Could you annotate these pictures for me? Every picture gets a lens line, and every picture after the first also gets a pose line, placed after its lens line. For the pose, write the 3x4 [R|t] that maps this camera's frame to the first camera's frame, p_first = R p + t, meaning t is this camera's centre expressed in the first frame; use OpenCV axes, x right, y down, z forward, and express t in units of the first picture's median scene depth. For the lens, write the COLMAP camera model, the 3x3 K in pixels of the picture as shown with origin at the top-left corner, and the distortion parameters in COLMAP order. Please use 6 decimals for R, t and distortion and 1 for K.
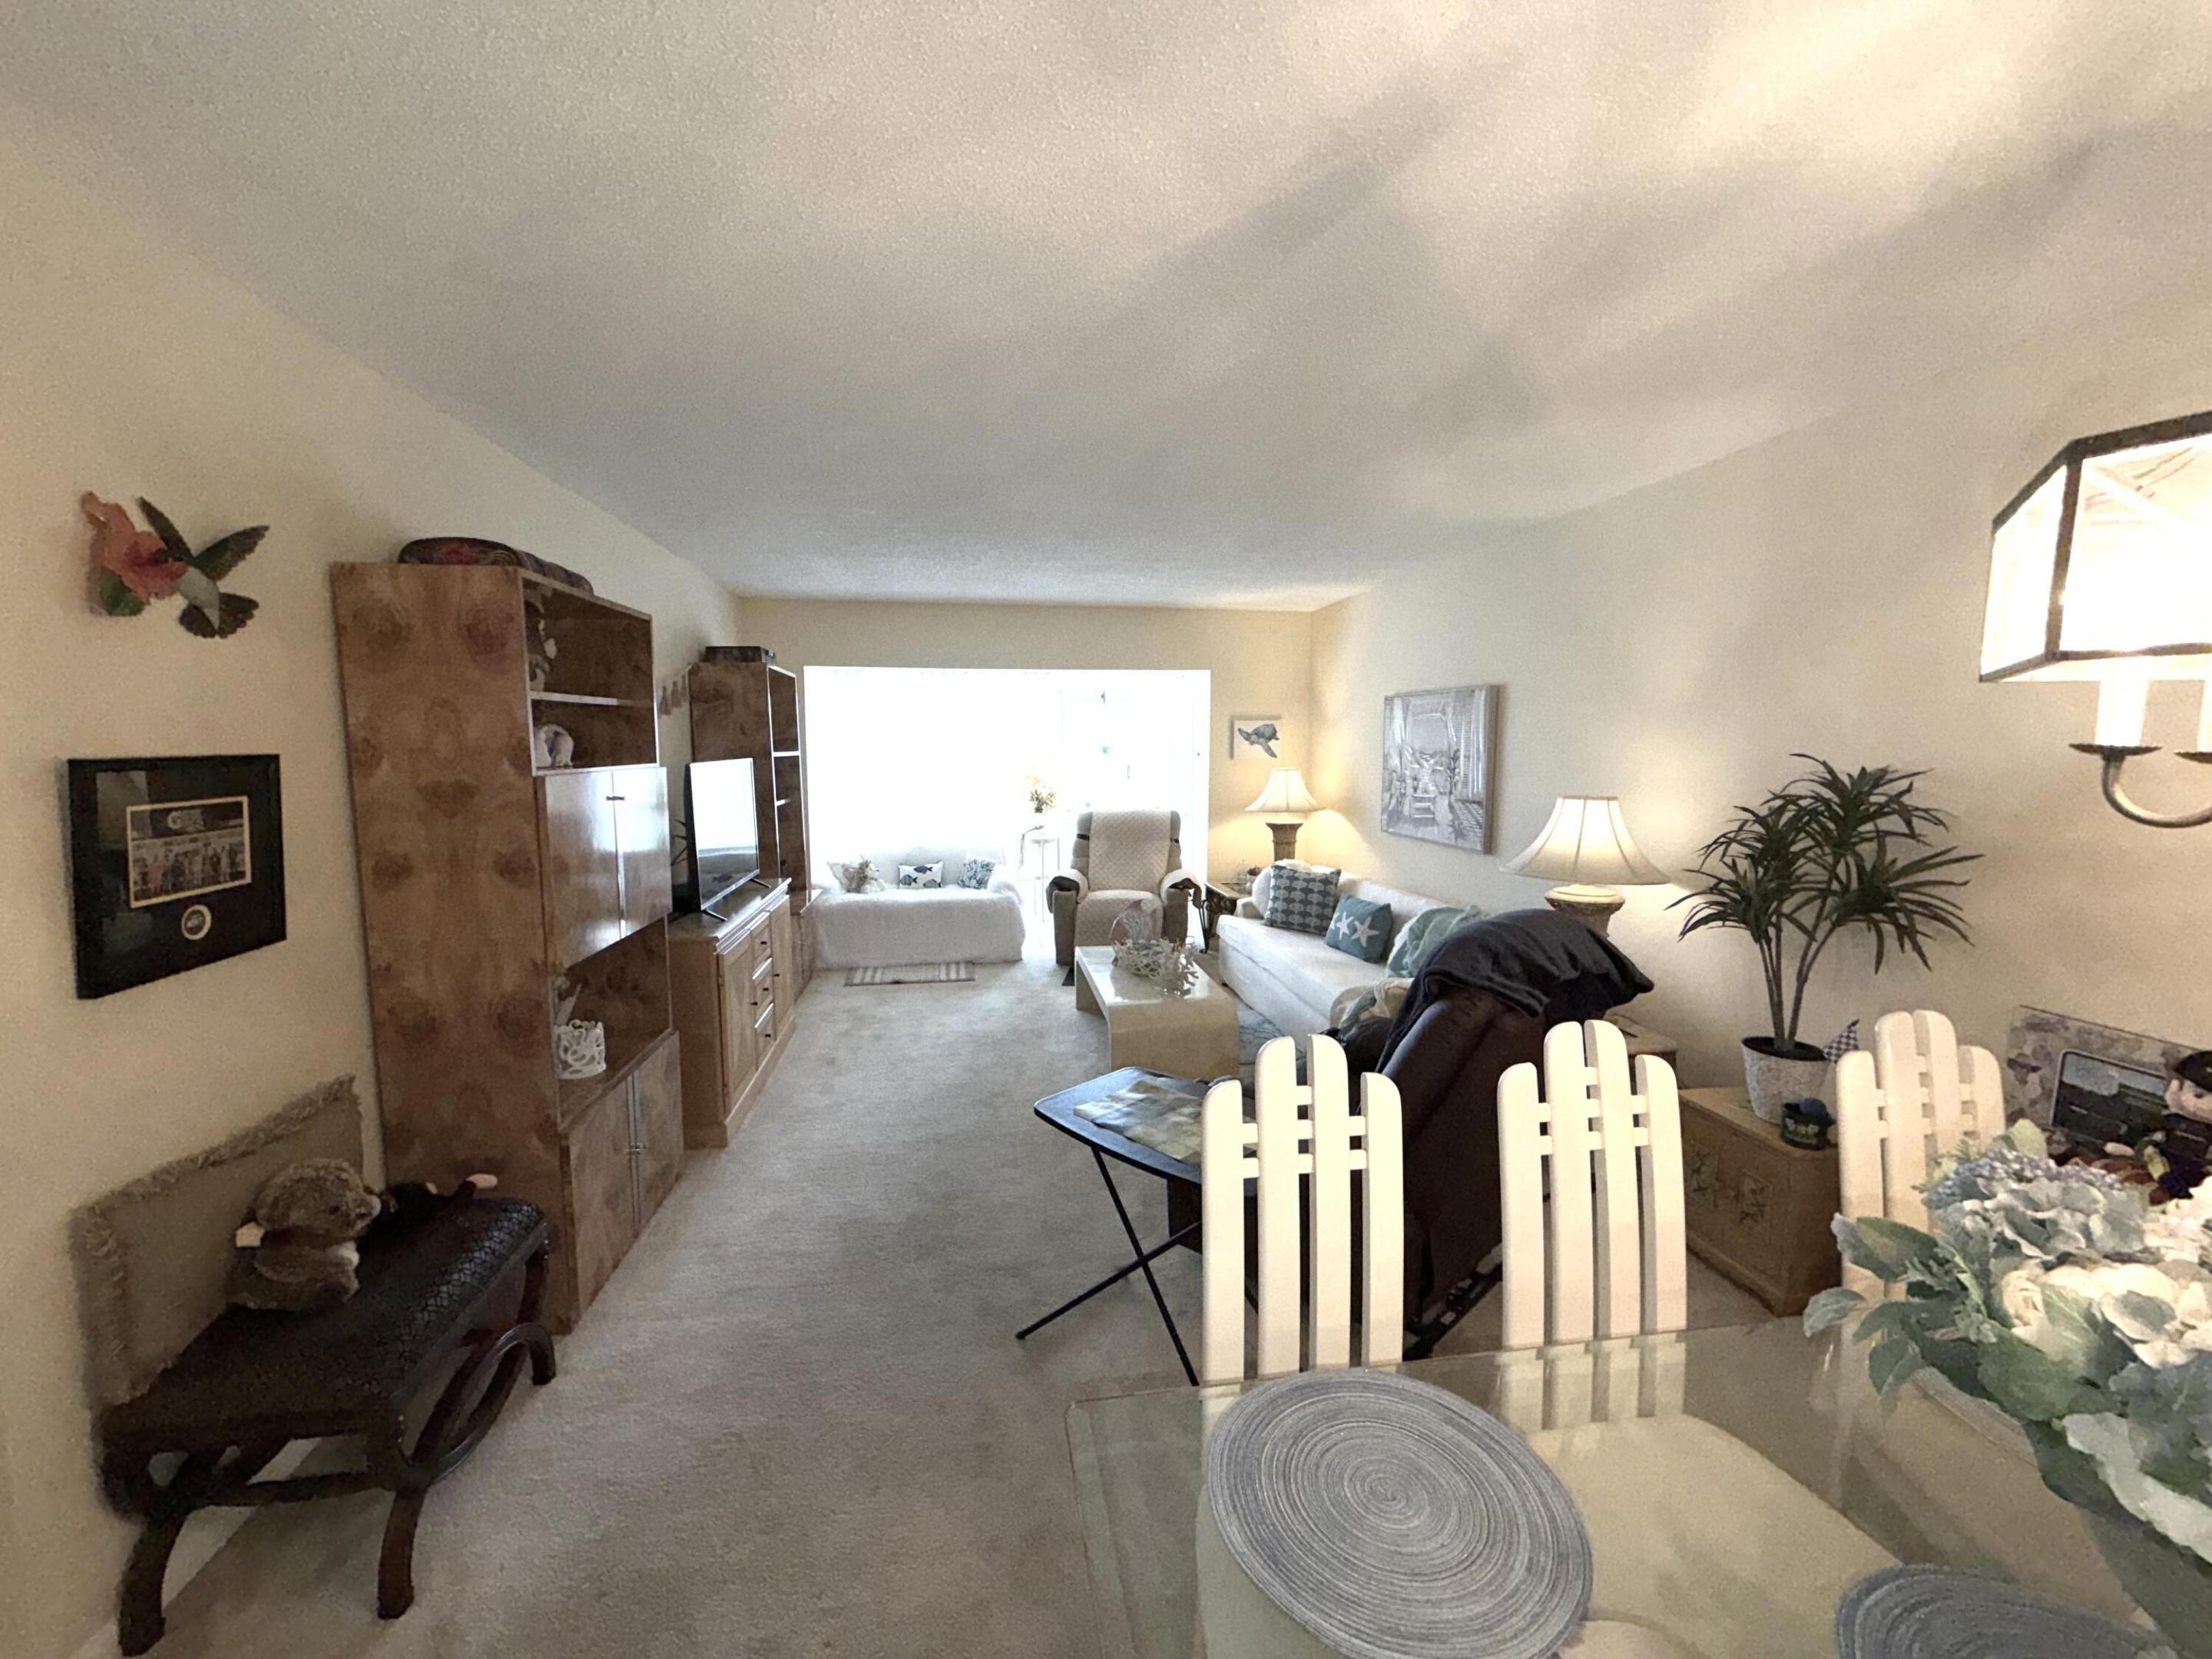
lens RADIAL K [[875.4, 0, 1097.7], [0, 875.4, 831.3], [0, 0, 1]] dist [0.001639, -0.000166]
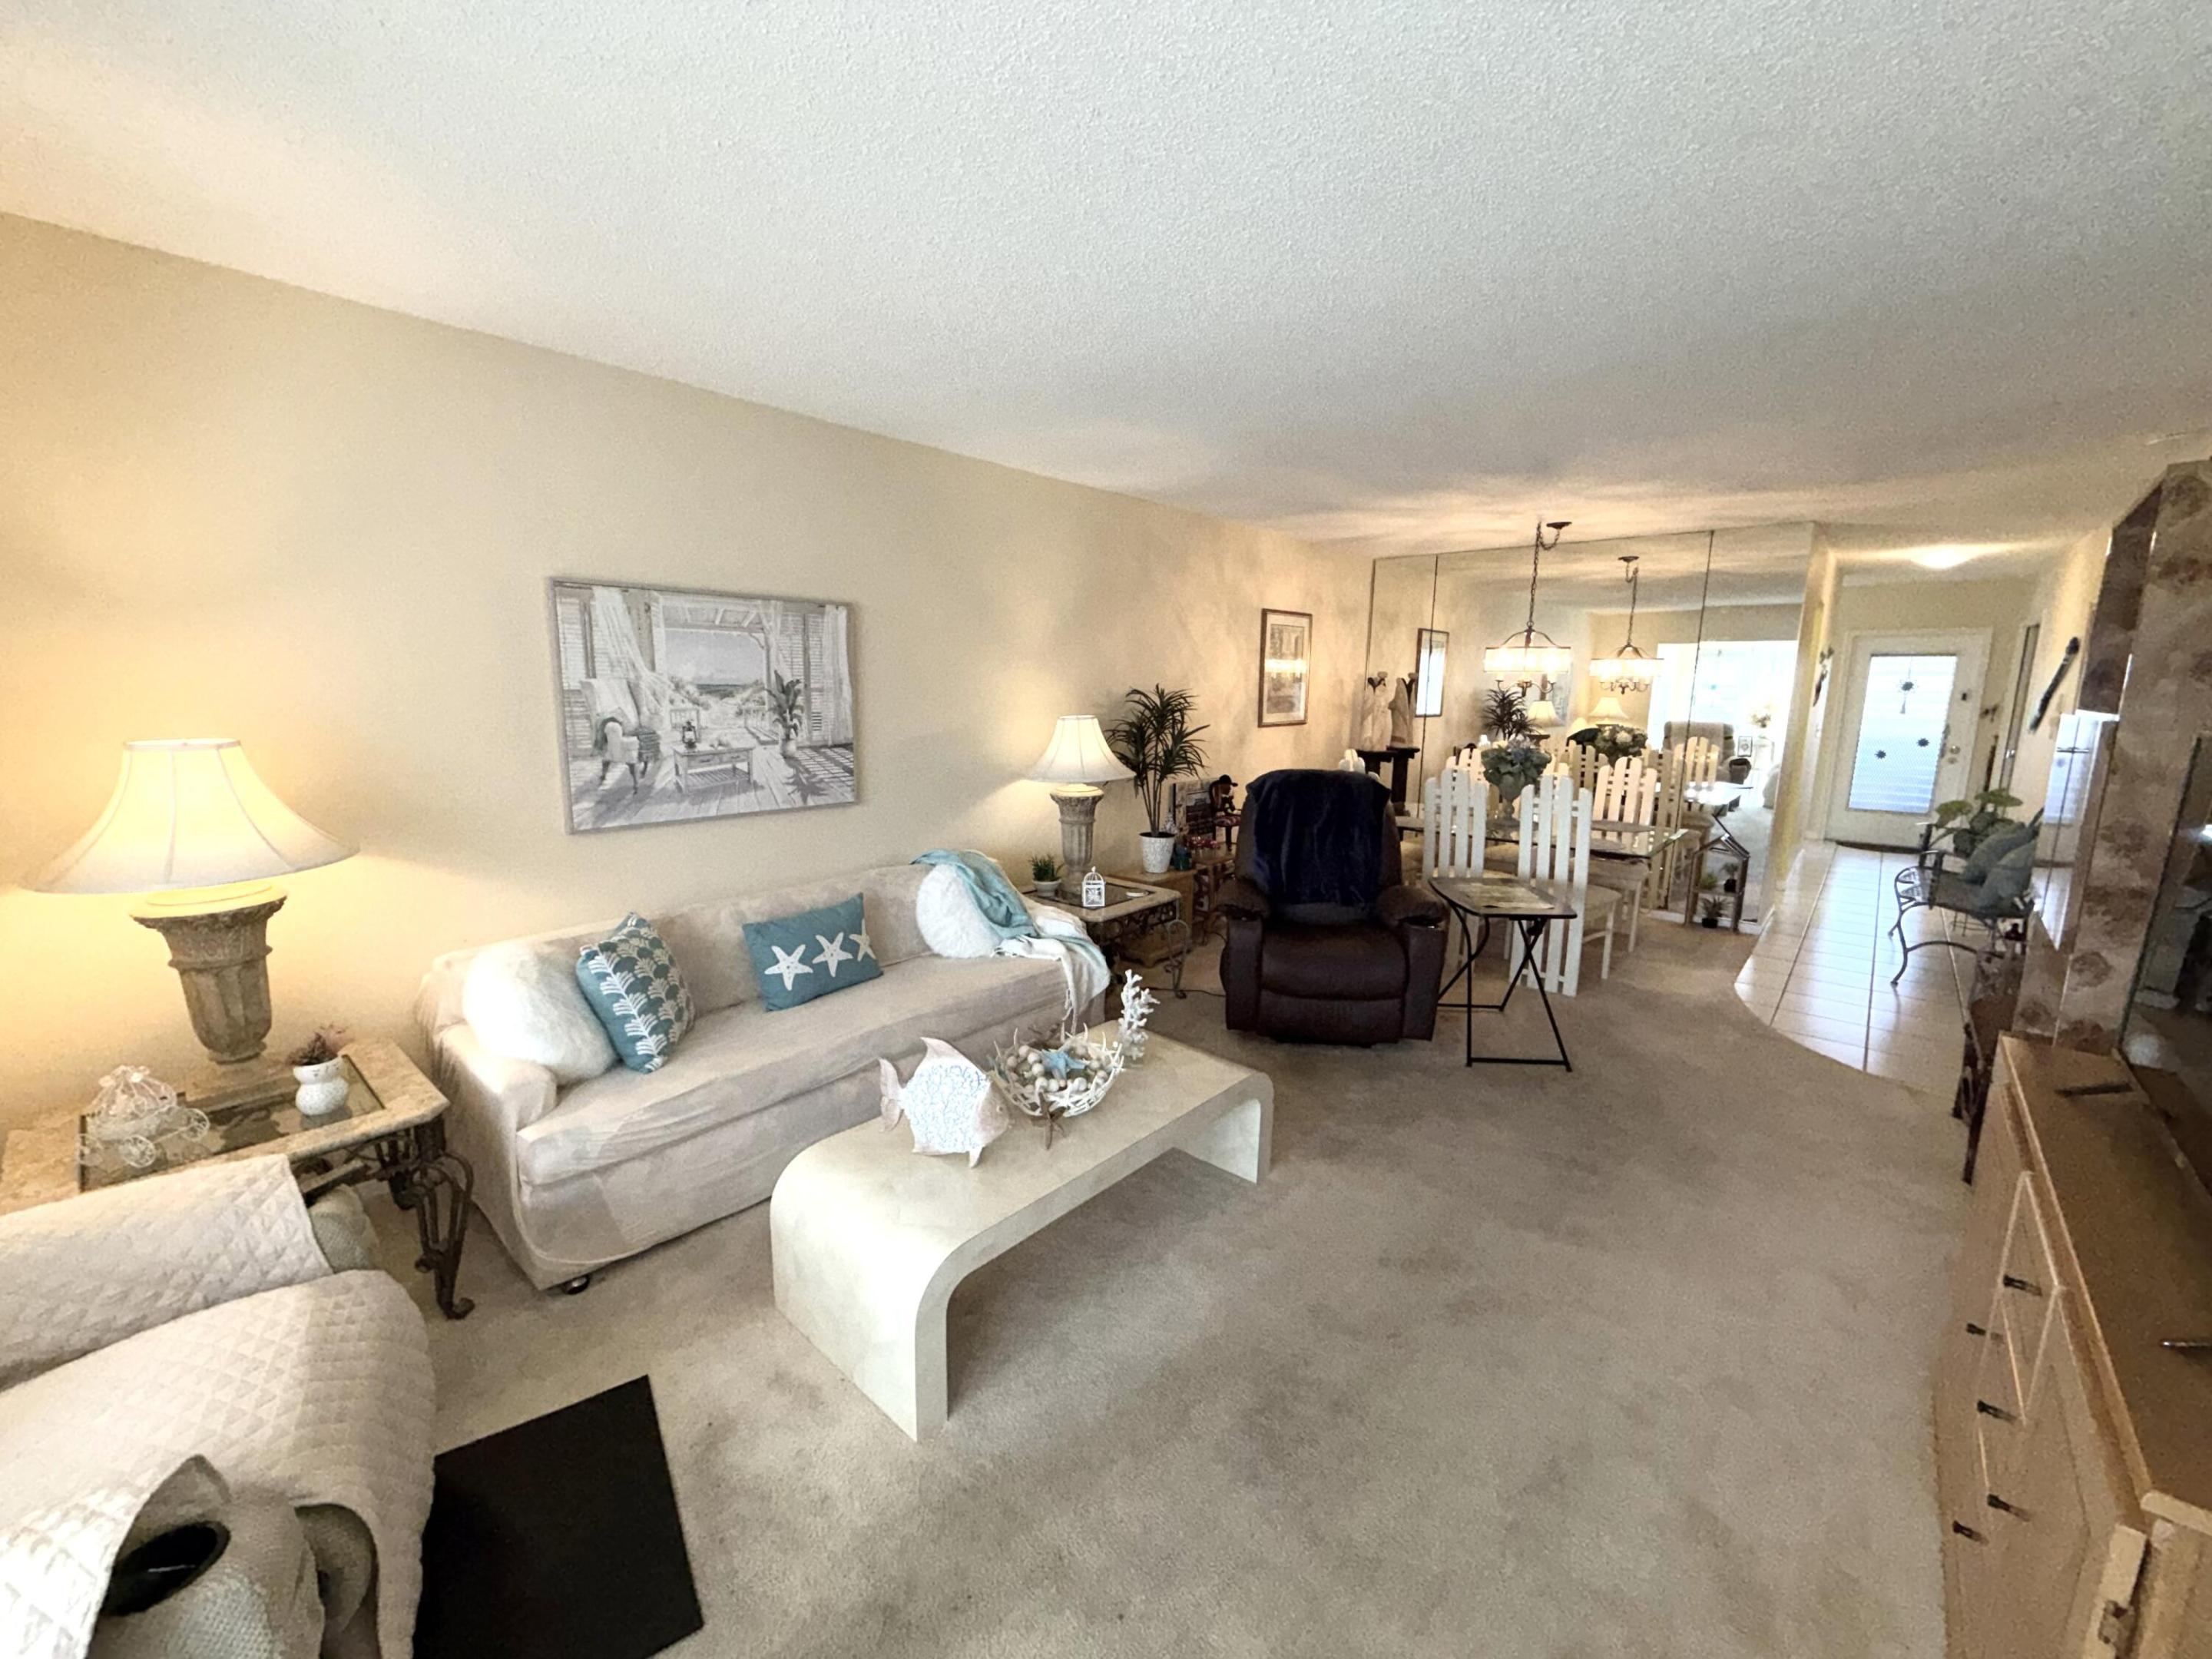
lens RADIAL K [[881.1, 0, 1109.8], [0, 881.1, 825.8], [0, 0, 1]] dist [-0.001615, -0.000102]
pose [[-0.643322, -0.133937, 0.753789, -0.335575], [0.065041, 0.971457, 0.228123, -0.121814], [-0.762828, 0.195784, -0.616248, 1.228348]]
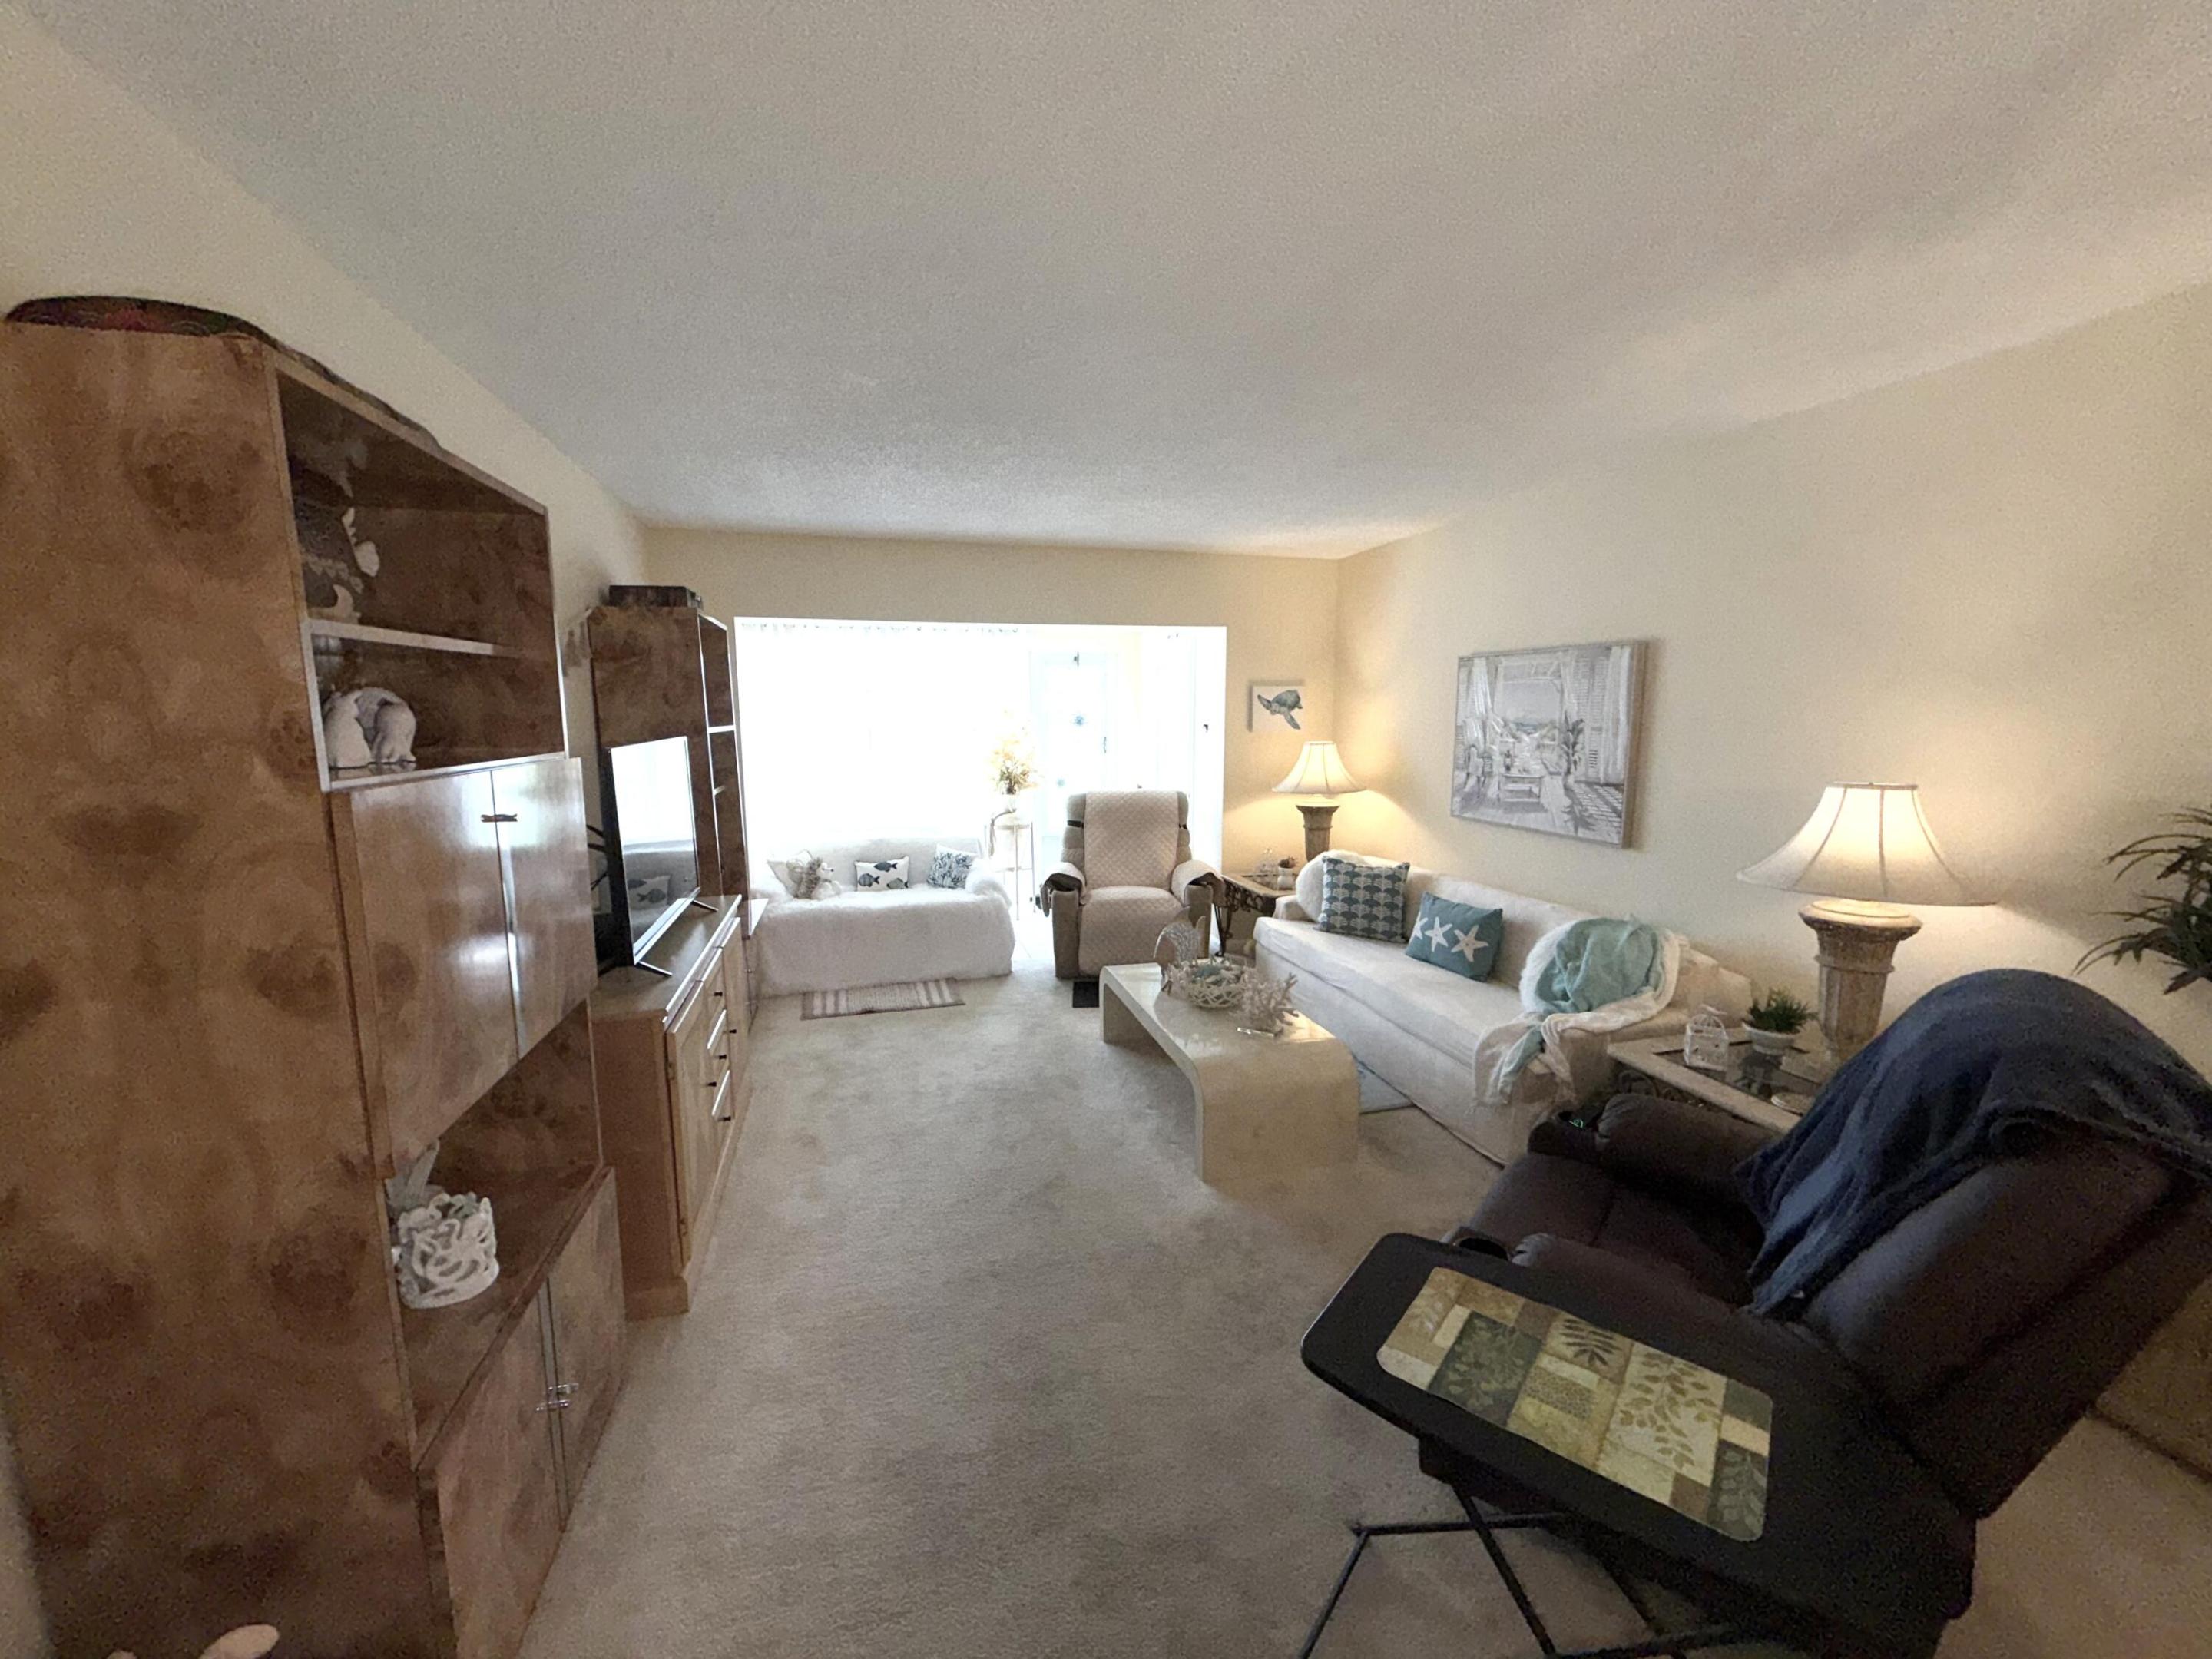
lens RADIAL K [[875.4, 0, 1097.7], [0, 875.4, 831.3], [0, 0, 1]] dist [0.001639, -0.000166]
pose [[0.993880, -0.018268, 0.108949, -0.125808], [0.014331, 0.999220, 0.036807, -0.024724], [-0.109536, -0.035020, 0.993366, 0.217671]]
